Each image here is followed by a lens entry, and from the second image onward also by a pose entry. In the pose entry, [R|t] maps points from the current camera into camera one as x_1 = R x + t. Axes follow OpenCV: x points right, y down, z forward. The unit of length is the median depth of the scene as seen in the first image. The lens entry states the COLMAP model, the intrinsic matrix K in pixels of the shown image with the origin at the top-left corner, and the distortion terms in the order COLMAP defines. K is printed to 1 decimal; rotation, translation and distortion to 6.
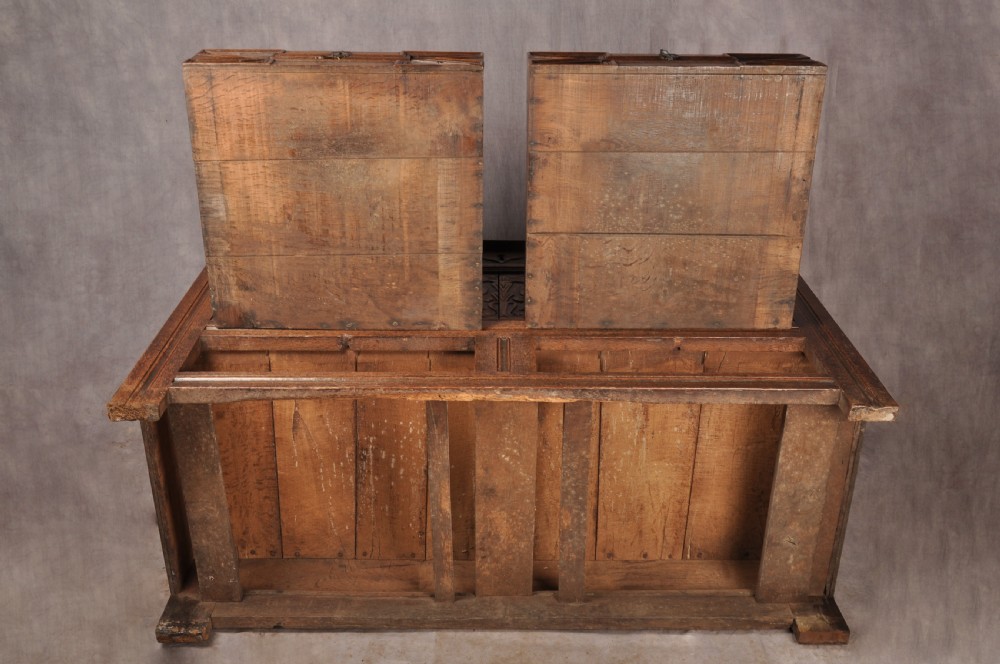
lens RADIAL K [[978.8, 0, 500.0], [0, 978.8, 332.0], [0, 0, 1]] dist [-0.019646, 0.002375]
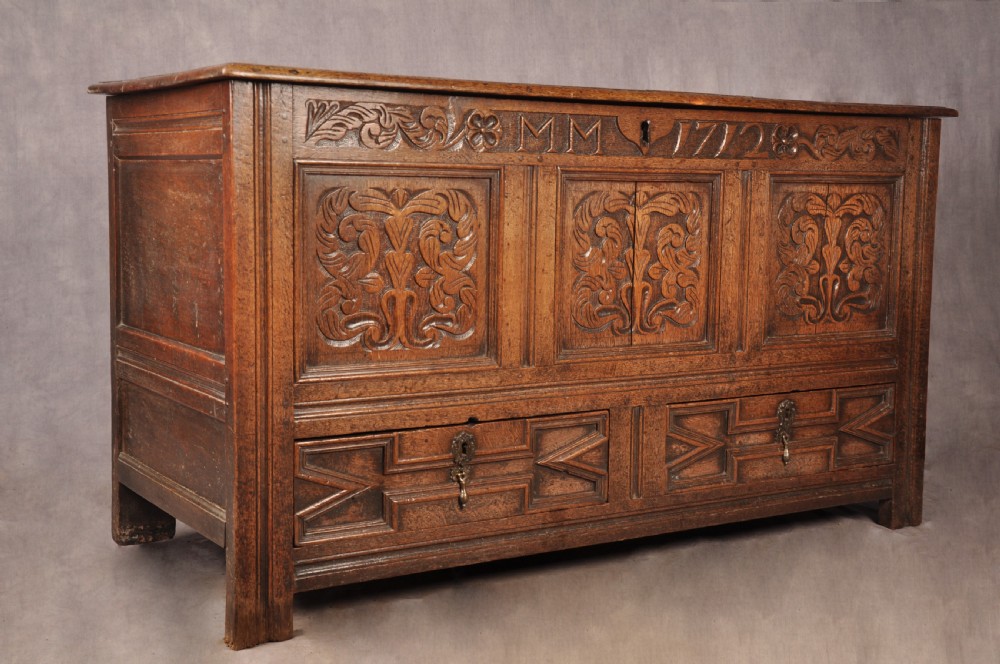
lens RADIAL K [[1331.1, 0, 500.0], [0, 1331.1, 332.0], [0, 0, 1]] dist [0.101572, 0.024130]
pose [[0.847879, -0.033942, 0.529102, -0.676491], [-0.488234, 0.339092, 0.804142, -0.849390], [-0.206709, -0.940141, 0.270937, 0.775405]]
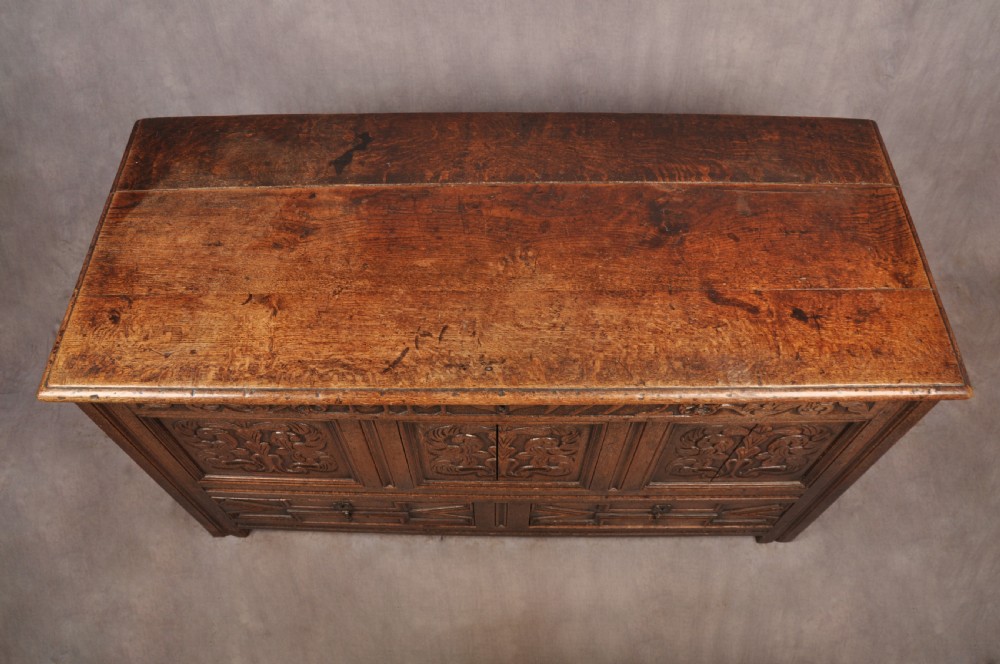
lens RADIAL K [[774.8, 0, 500.0], [0, 774.8, 332.0], [0, 0, 1]] dist [-0.141212, 0.001823]
pose [[0.999697, 0.024481, -0.002410, -0.000039], [0.015162, -0.536027, 0.844065, -0.568881], [0.019372, -0.843846, -0.536236, 1.567420]]
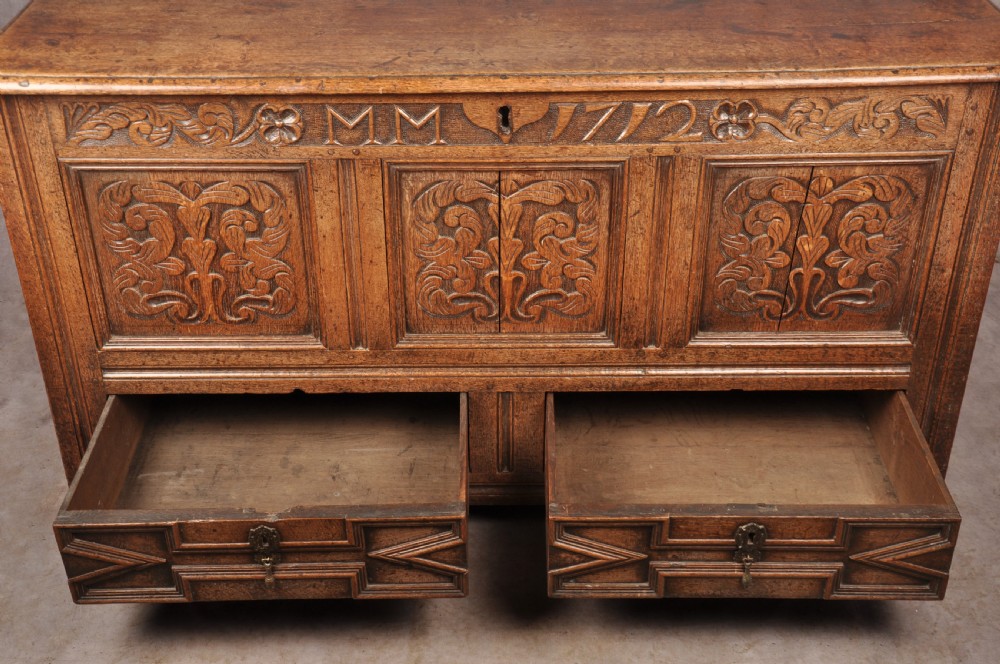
lens RADIAL K [[1250.5, 0, 500.0], [0, 1250.5, 332.0], [0, 0, 1]] dist [0.080733, 0.062297]
pose [[0.999965, 0.008315, -0.000999, 0.000055], [0.001839, -0.101628, 0.994821, -0.957656], [0.008171, -0.994788, -0.101639, 1.138536]]
